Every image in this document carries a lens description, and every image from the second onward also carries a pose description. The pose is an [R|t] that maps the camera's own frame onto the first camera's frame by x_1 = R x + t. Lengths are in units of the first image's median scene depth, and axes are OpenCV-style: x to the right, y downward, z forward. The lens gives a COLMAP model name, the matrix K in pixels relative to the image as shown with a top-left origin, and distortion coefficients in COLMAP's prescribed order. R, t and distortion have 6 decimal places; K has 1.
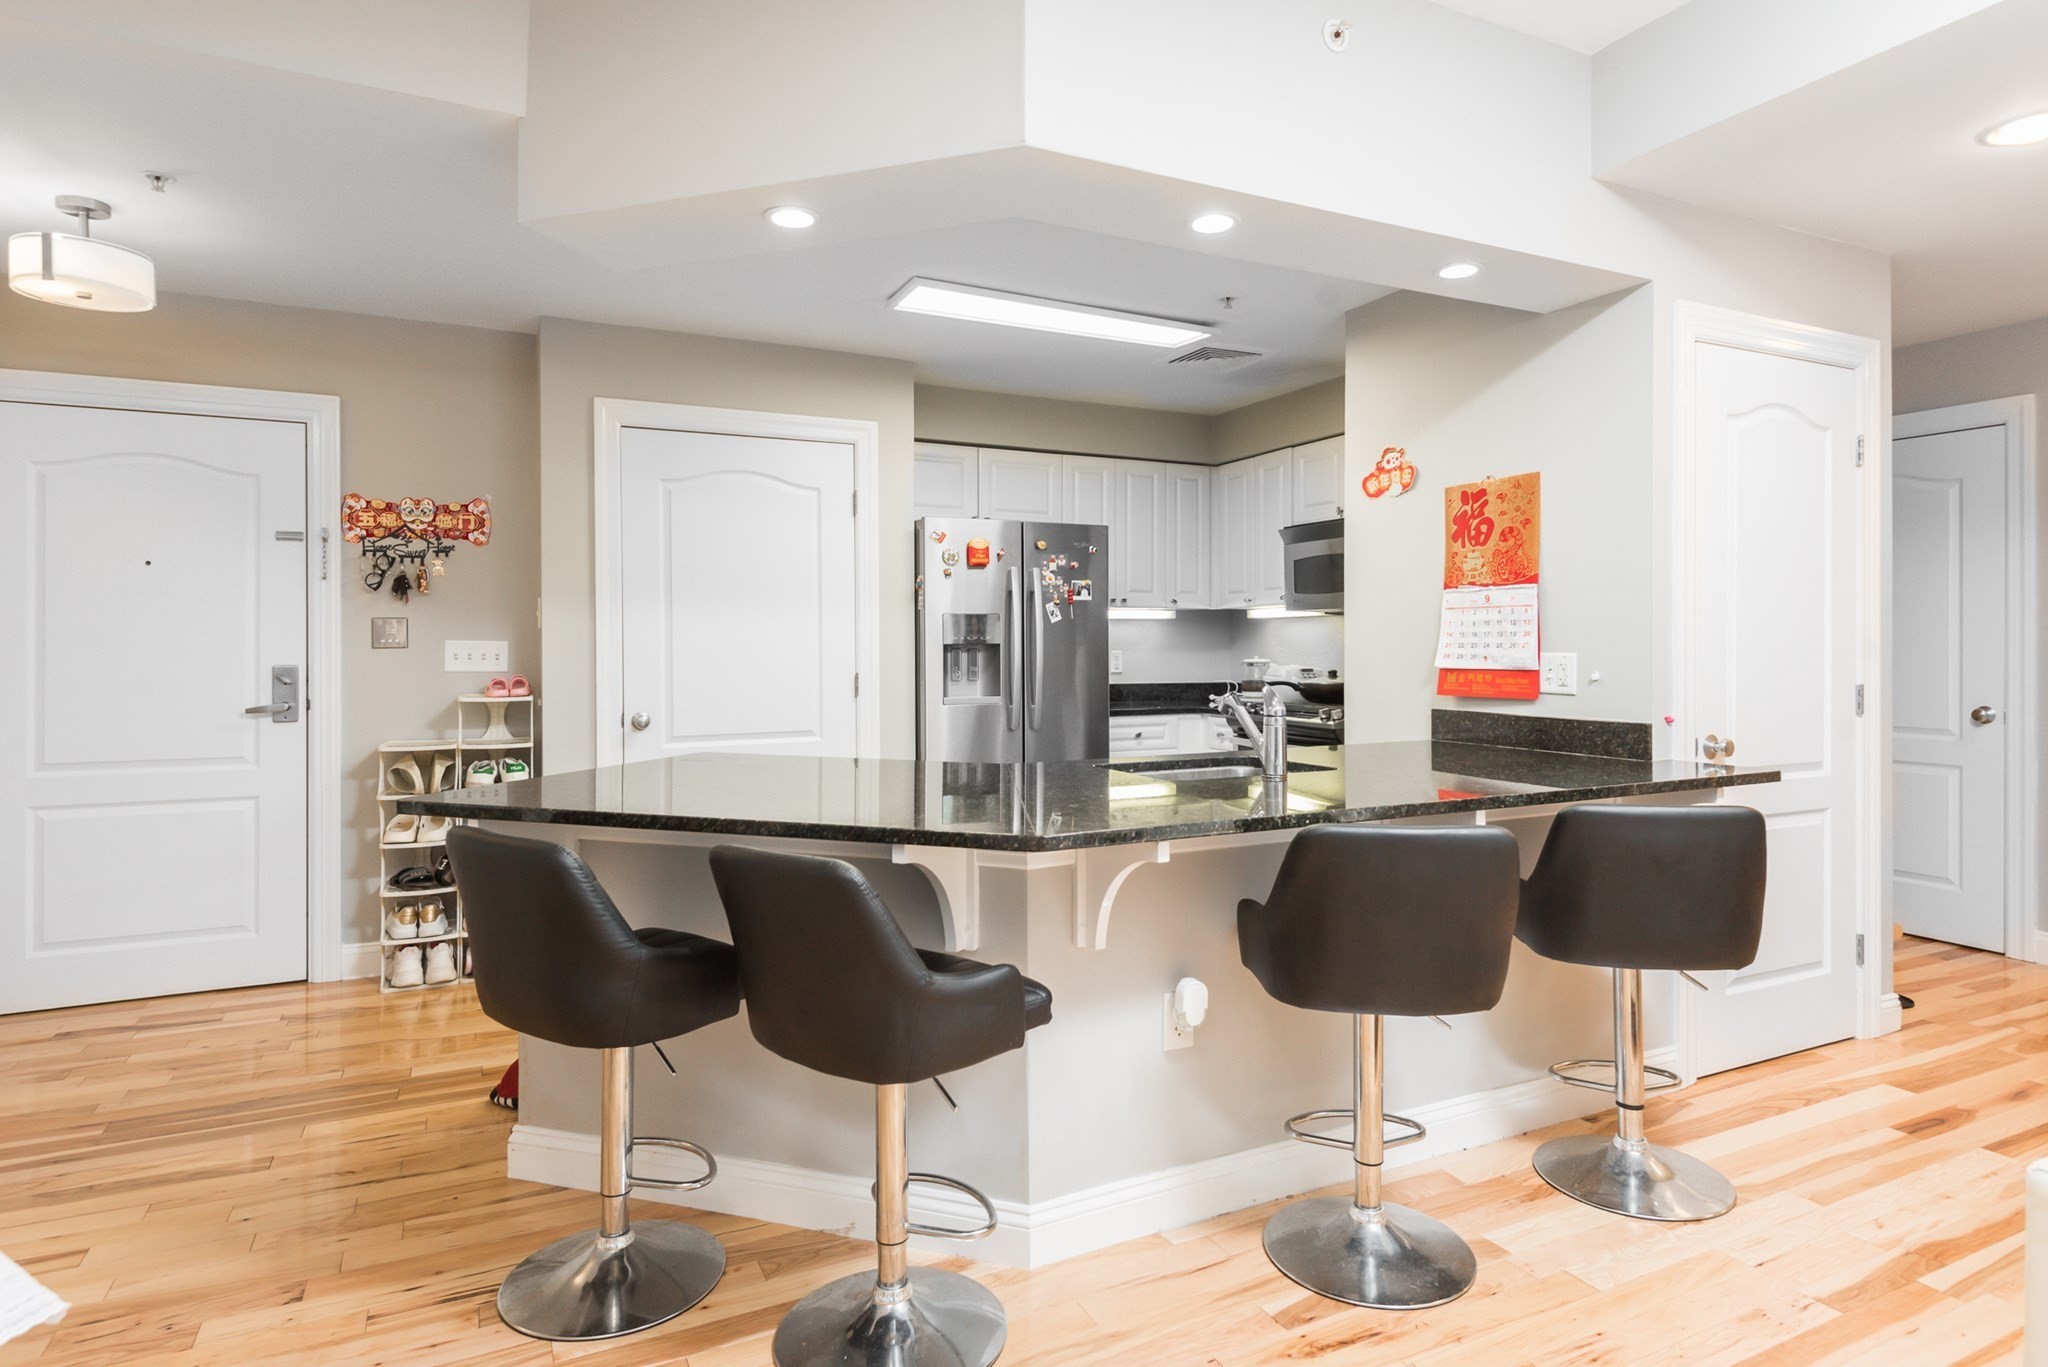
lens RADIAL K [[1139.5, 0, 1041.6], [0, 1139.5, 650.3], [0, 0, 1]] dist [0.043295, -0.032985]
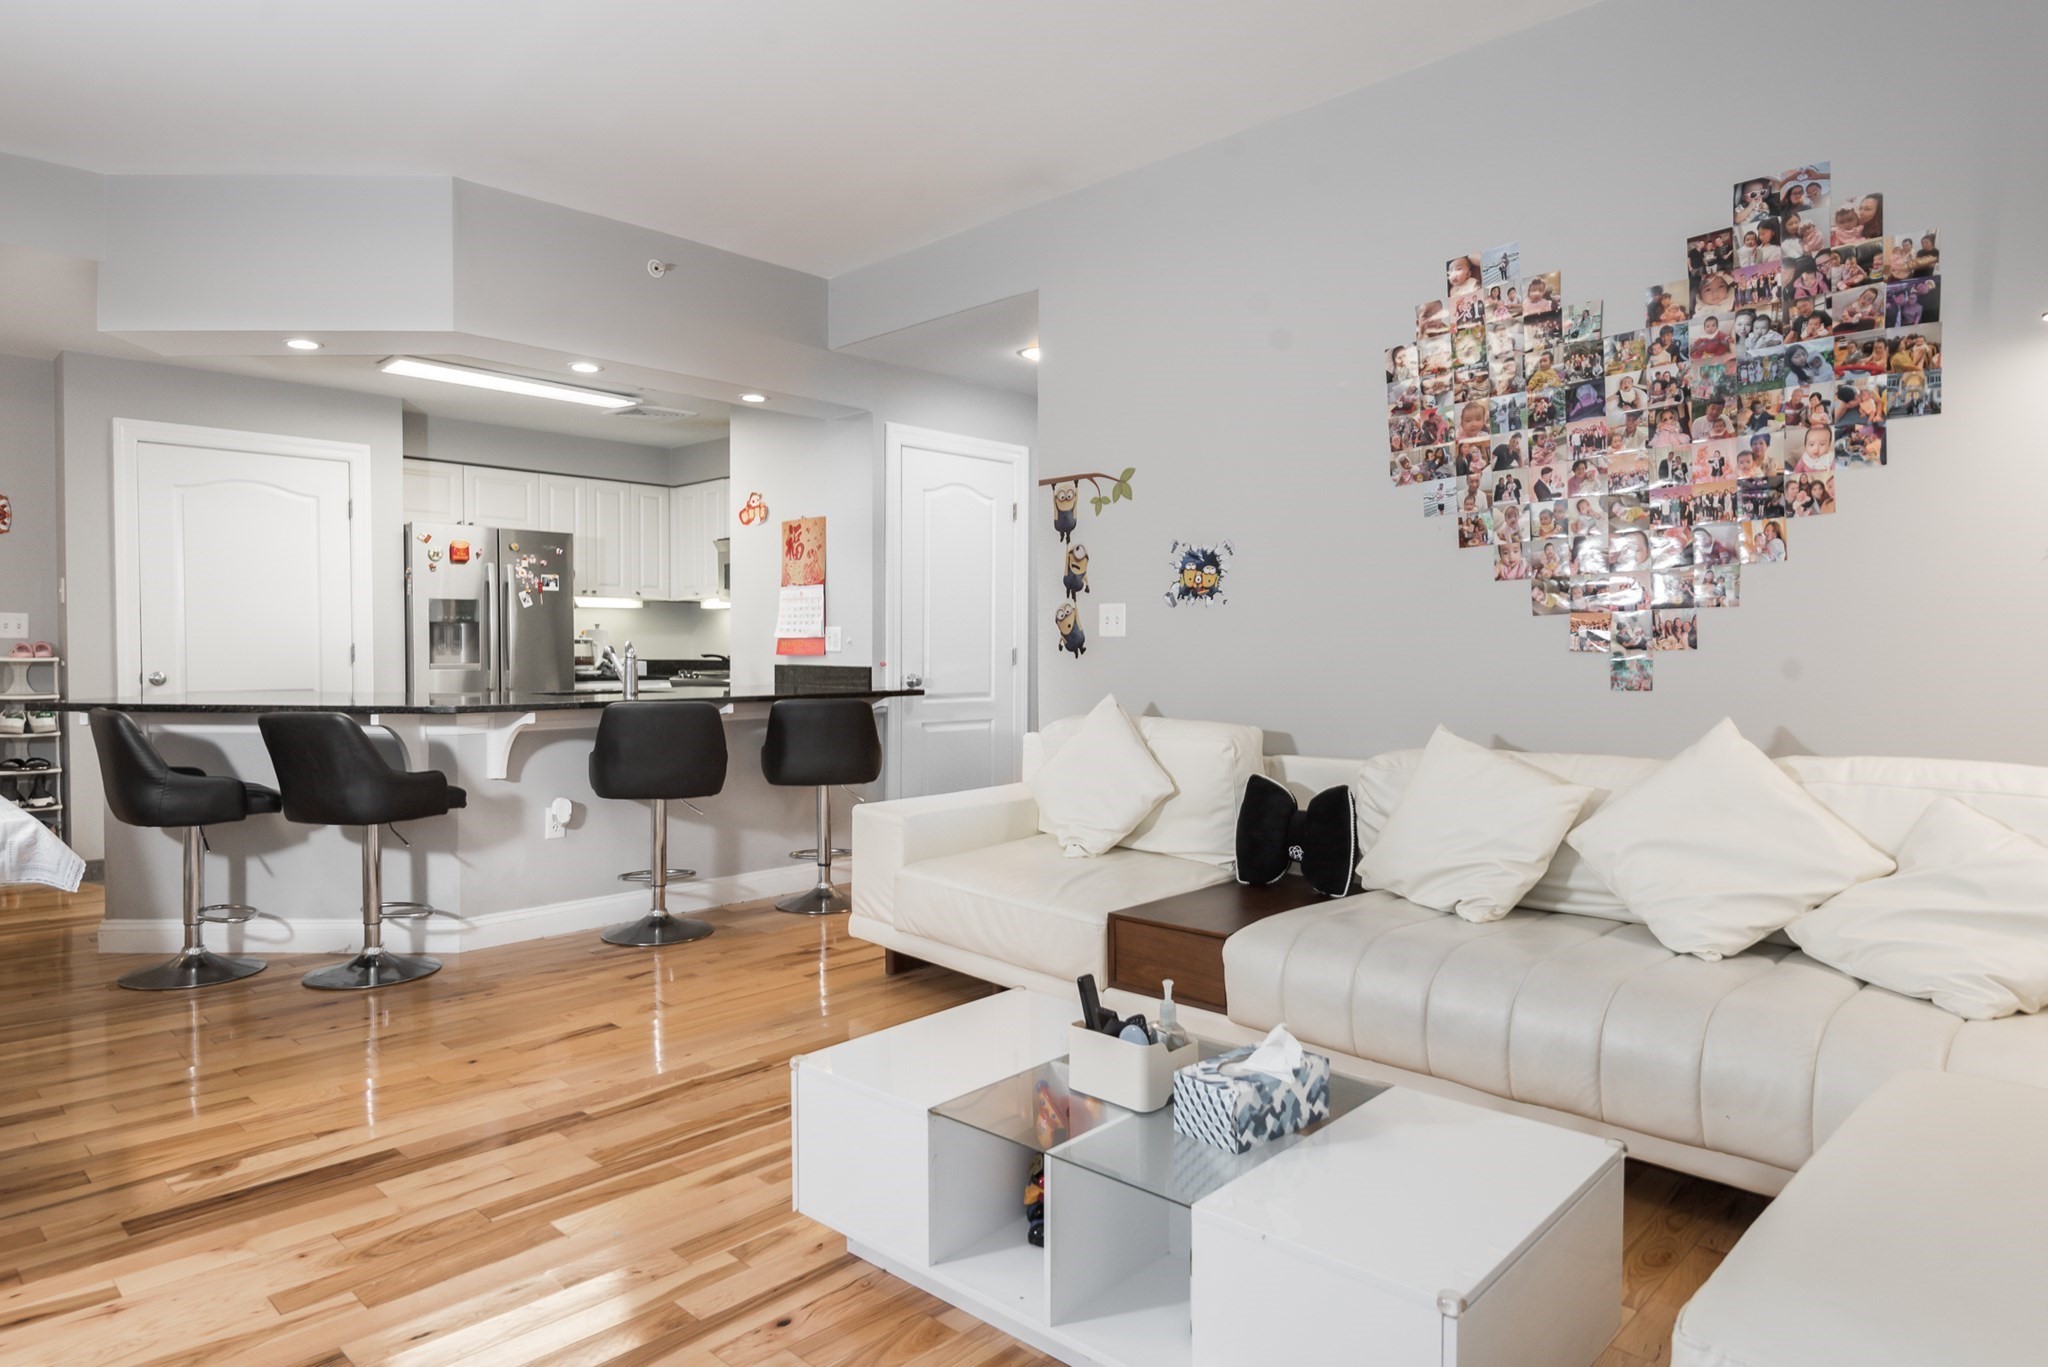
lens RADIAL K [[1209.4, 0, 1055.5], [0, 1209.4, 685.3], [0, 0, 1]] dist [0.003422, -0.015190]
pose [[0.935932, -0.004647, 0.352150, 0.106201], [-0.004392, 0.999681, 0.024866, 0.032937], [-0.352153, -0.024820, 0.935613, -0.593219]]
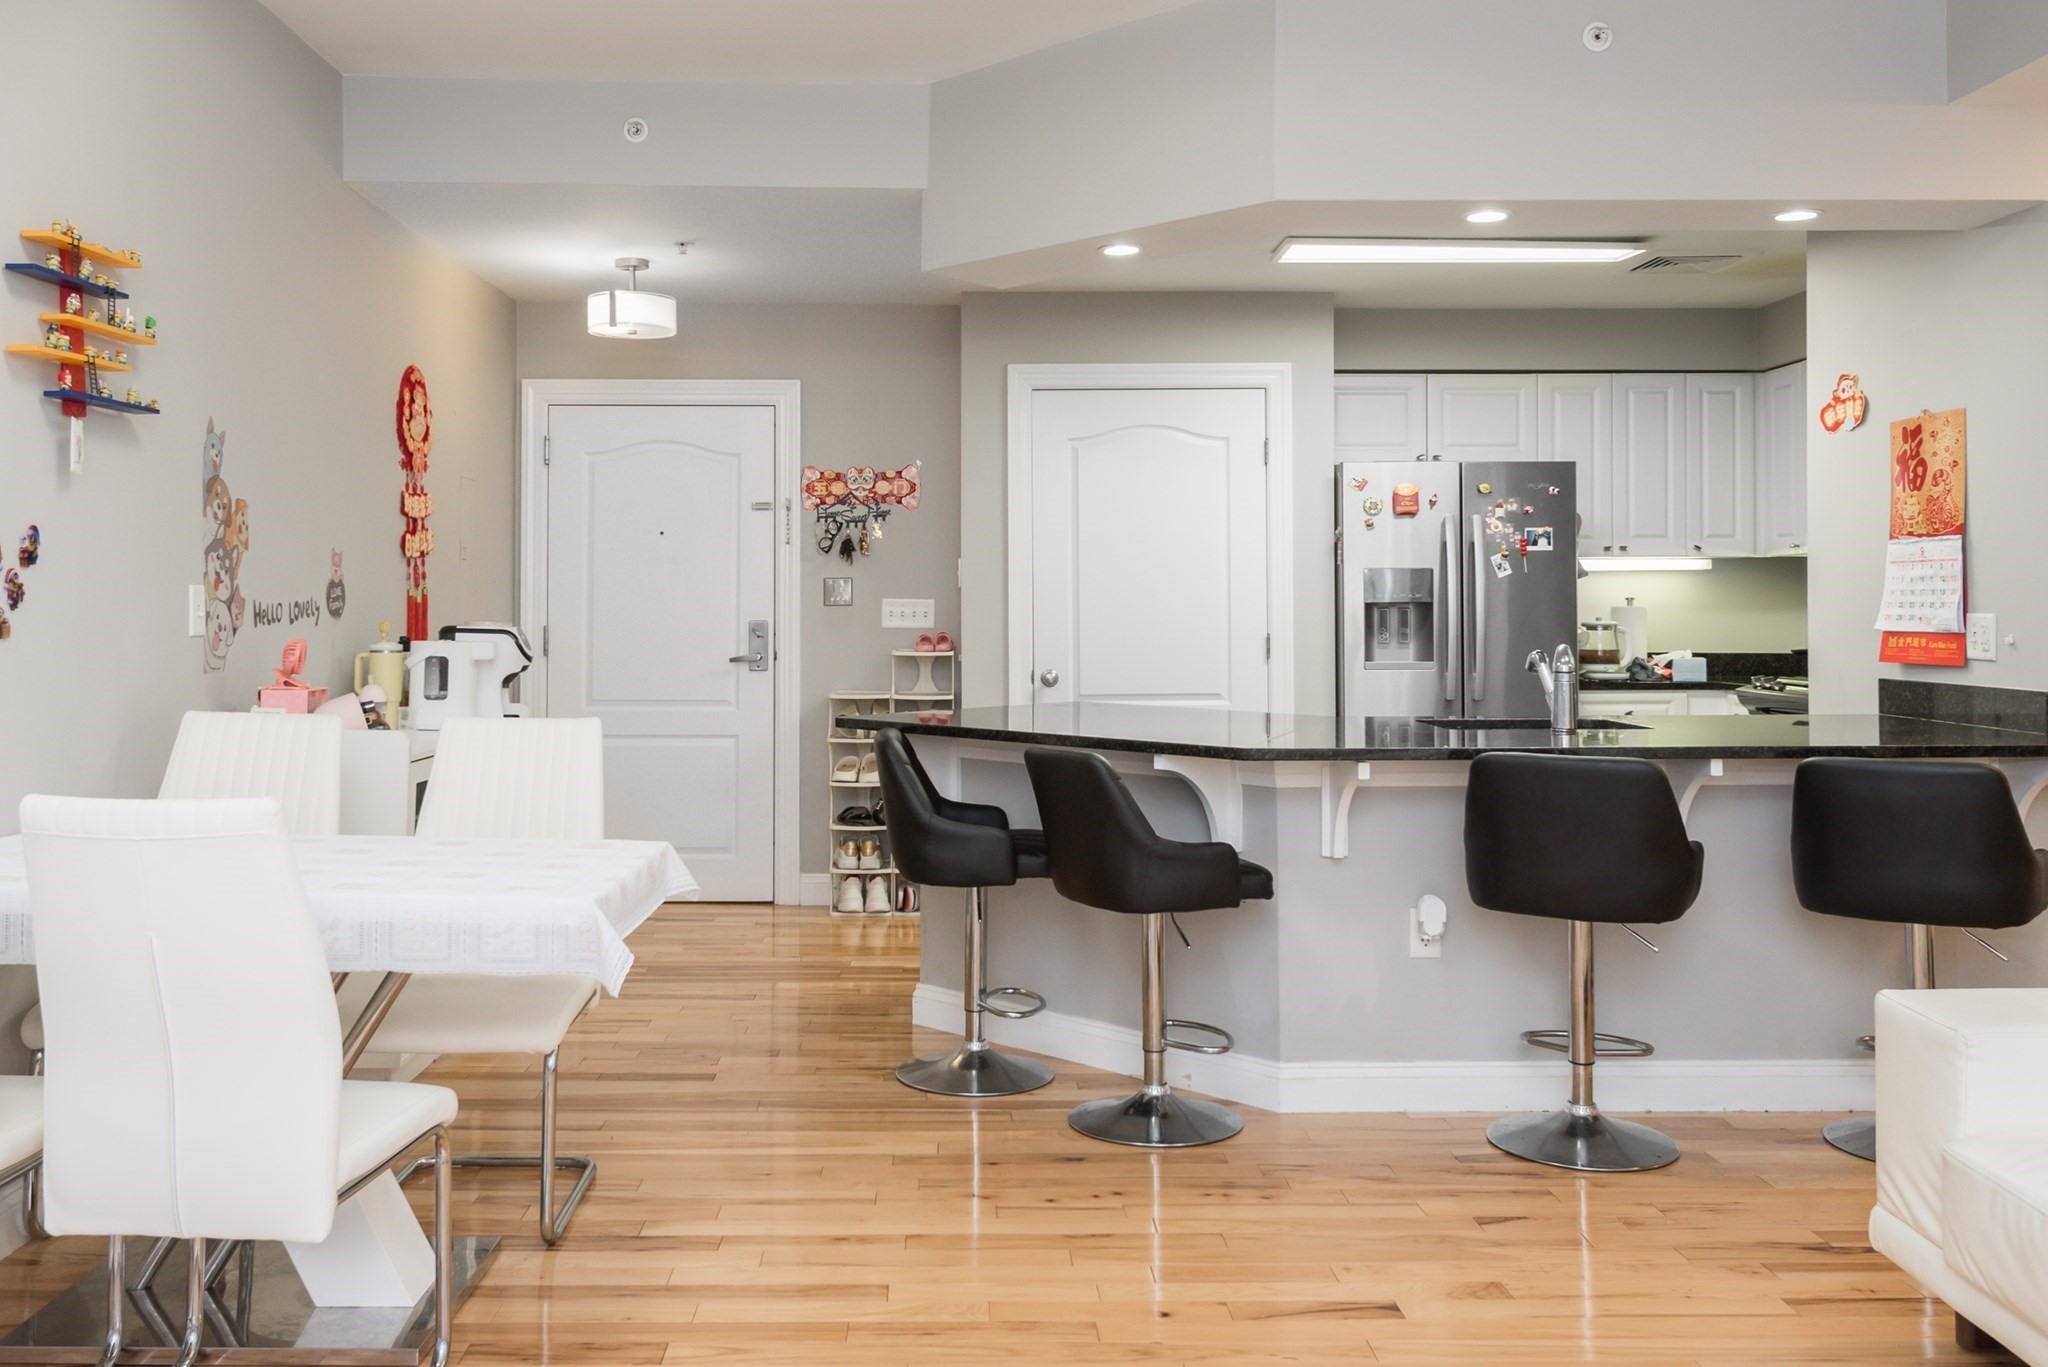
lens RADIAL K [[1766.8, 0, 938.6], [0, 1766.8, 572.2], [0, 0, 1]] dist [0.009570, 0.003744]
pose [[0.892803, -0.006810, -0.450397, 0.275689], [-0.002795, 0.999783, -0.020658, 0.000738], [0.450439, 0.019702, 0.892590, -0.455976]]
